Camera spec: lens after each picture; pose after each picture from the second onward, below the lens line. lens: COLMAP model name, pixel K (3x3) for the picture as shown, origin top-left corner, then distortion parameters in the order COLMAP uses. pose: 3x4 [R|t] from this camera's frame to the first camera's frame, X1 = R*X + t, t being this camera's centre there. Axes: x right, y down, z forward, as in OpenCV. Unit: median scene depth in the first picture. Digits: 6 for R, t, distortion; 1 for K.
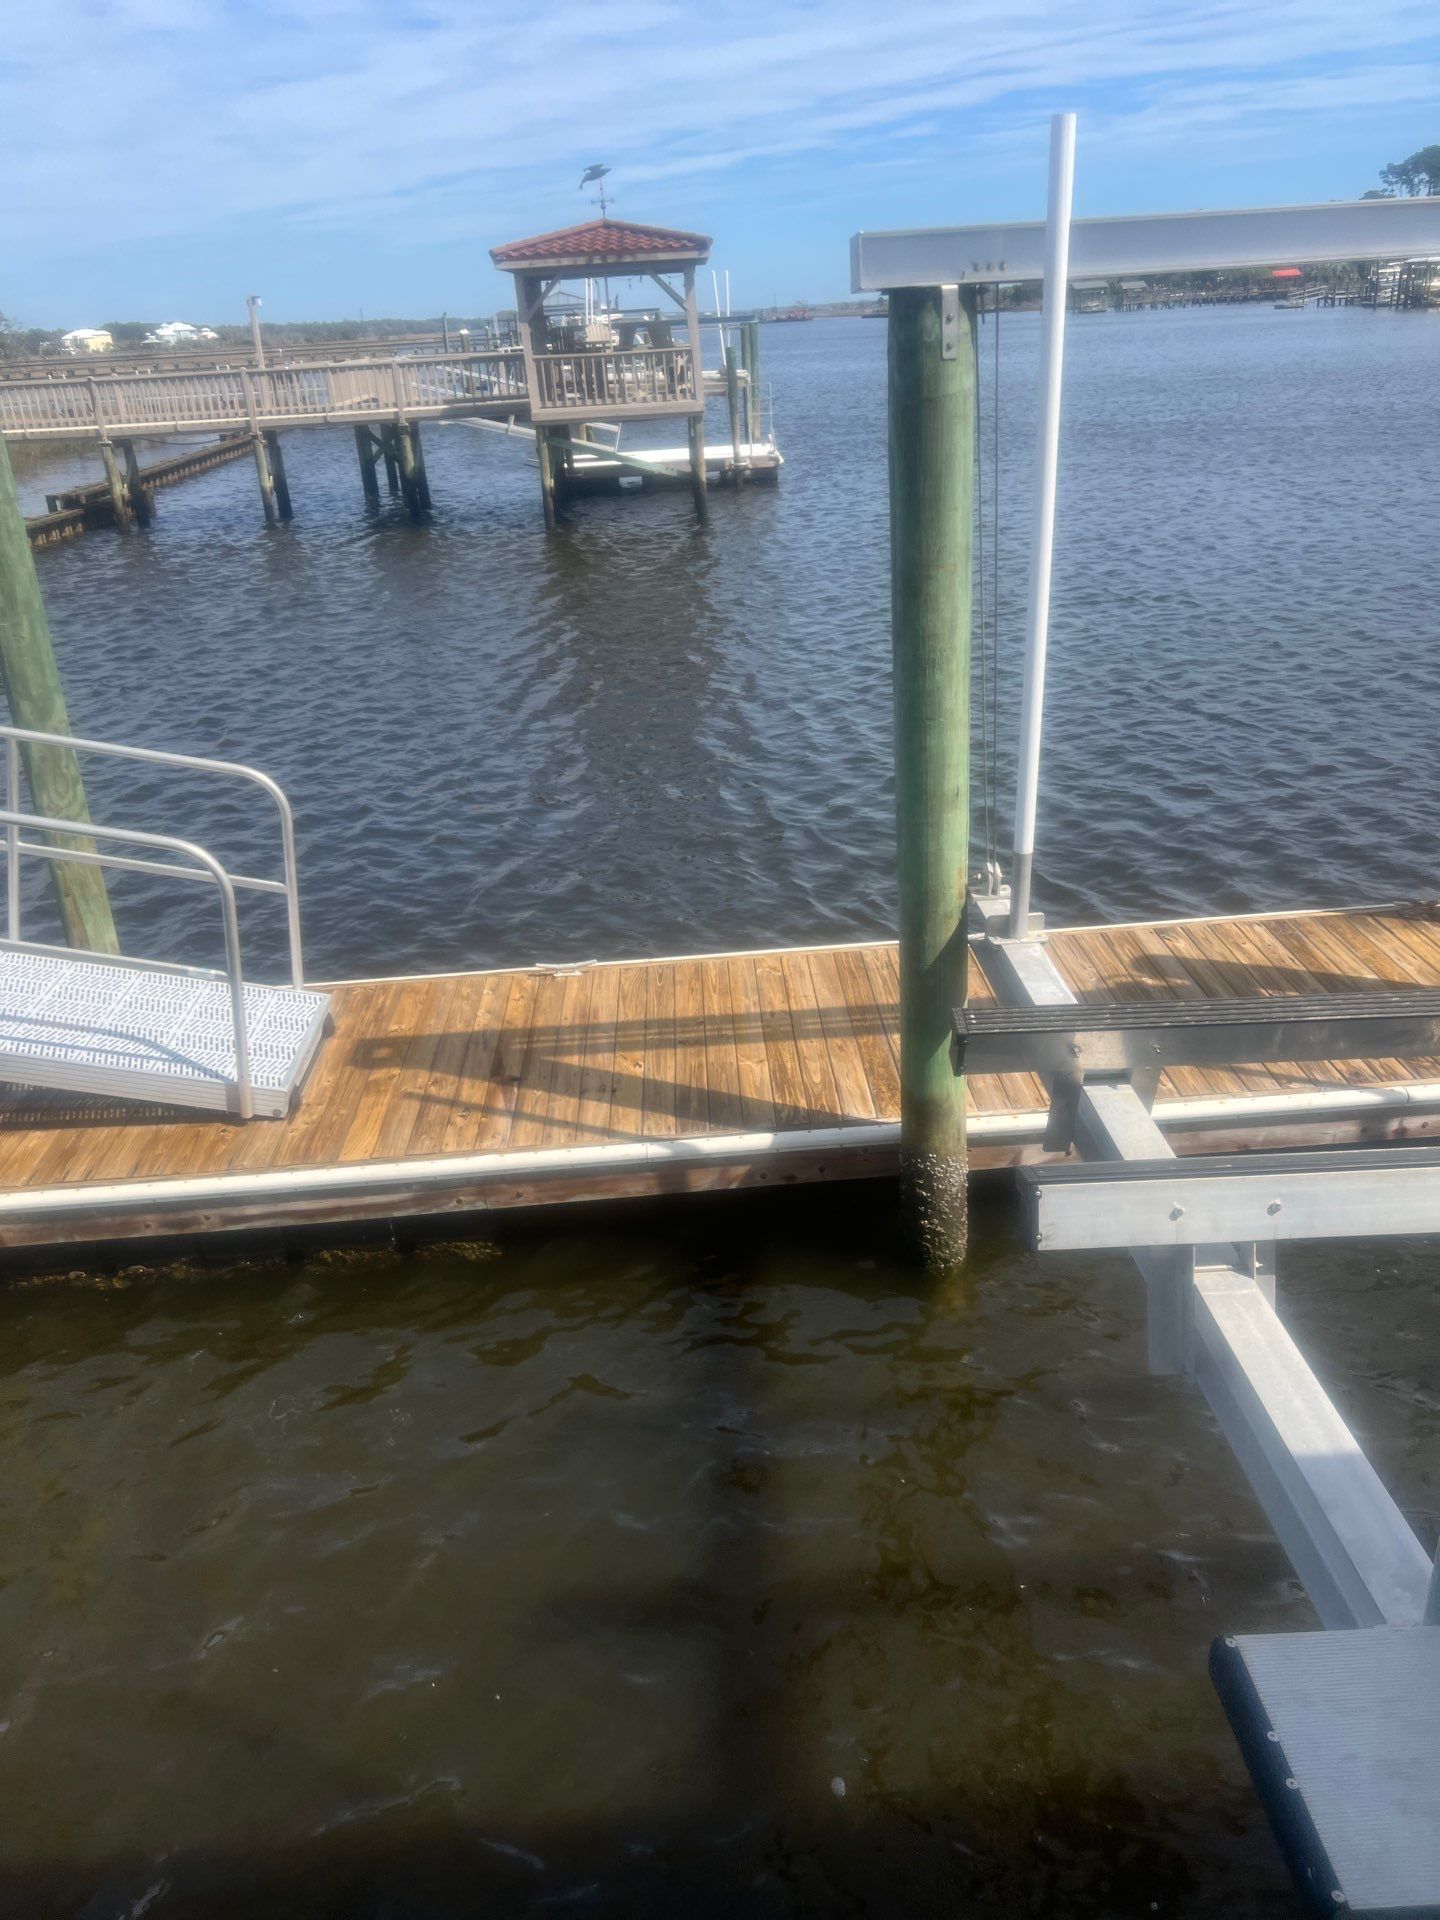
lens RADIAL K [[1385.2, 0, 720.0], [0, 1385.2, 960.0], [0, 0, 1]] dist [0.050219, -0.063955]
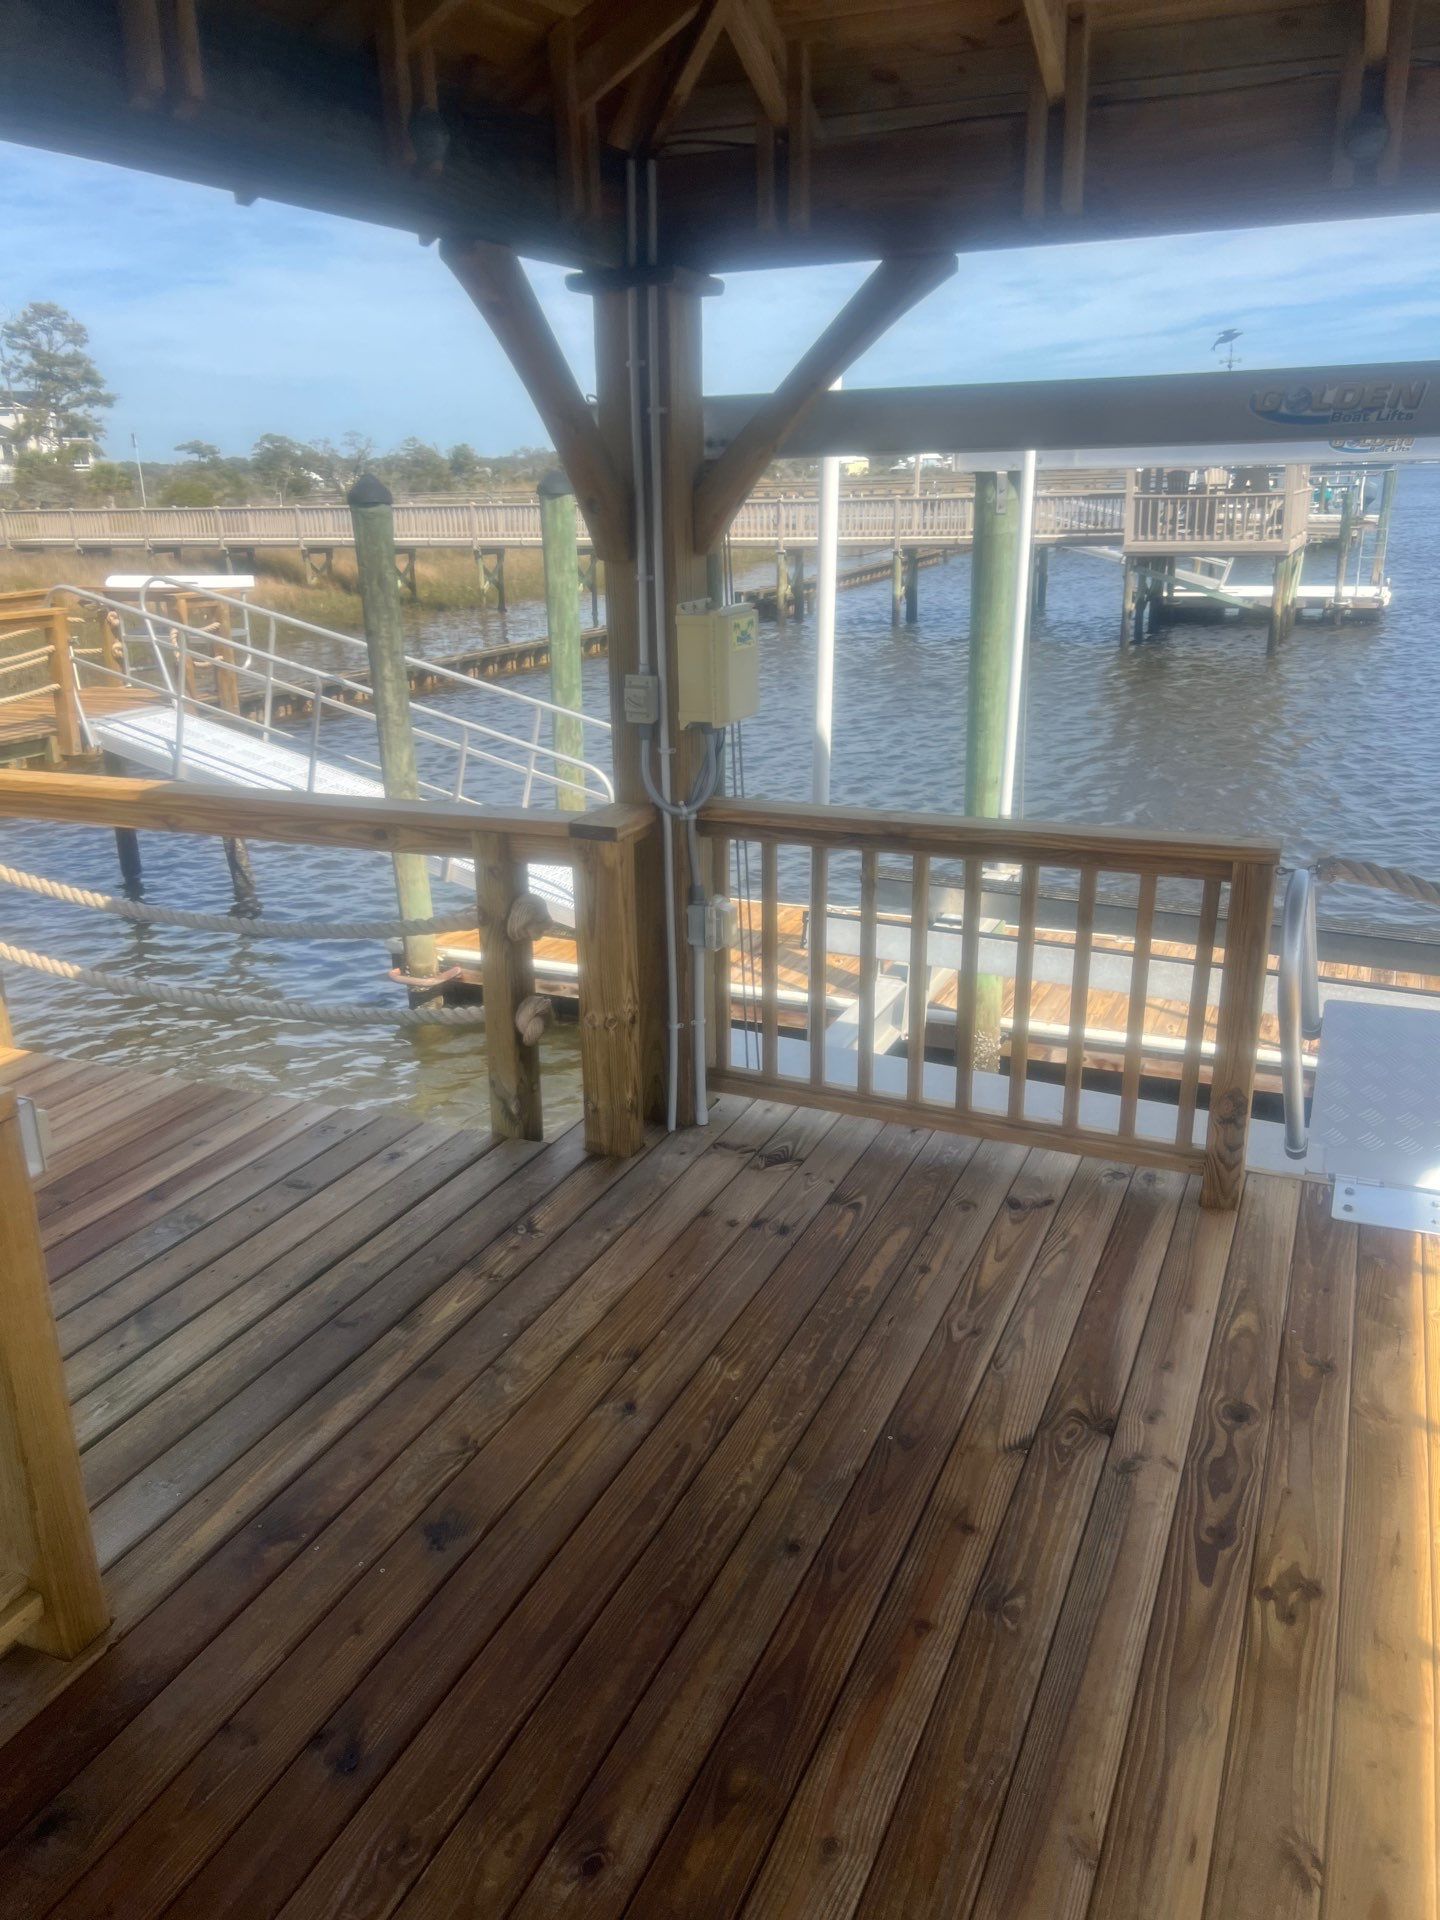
lens RADIAL K [[1385.2, 0, 720.0], [0, 1385.2, 960.0], [0, 0, 1]] dist [0.050219, -0.063955]
pose [[0.888831, 0.181396, -0.420802, 0.089782], [-0.214829, 0.976094, -0.033003, 0.030020], [0.404756, 0.119734, 0.906552, -0.079893]]
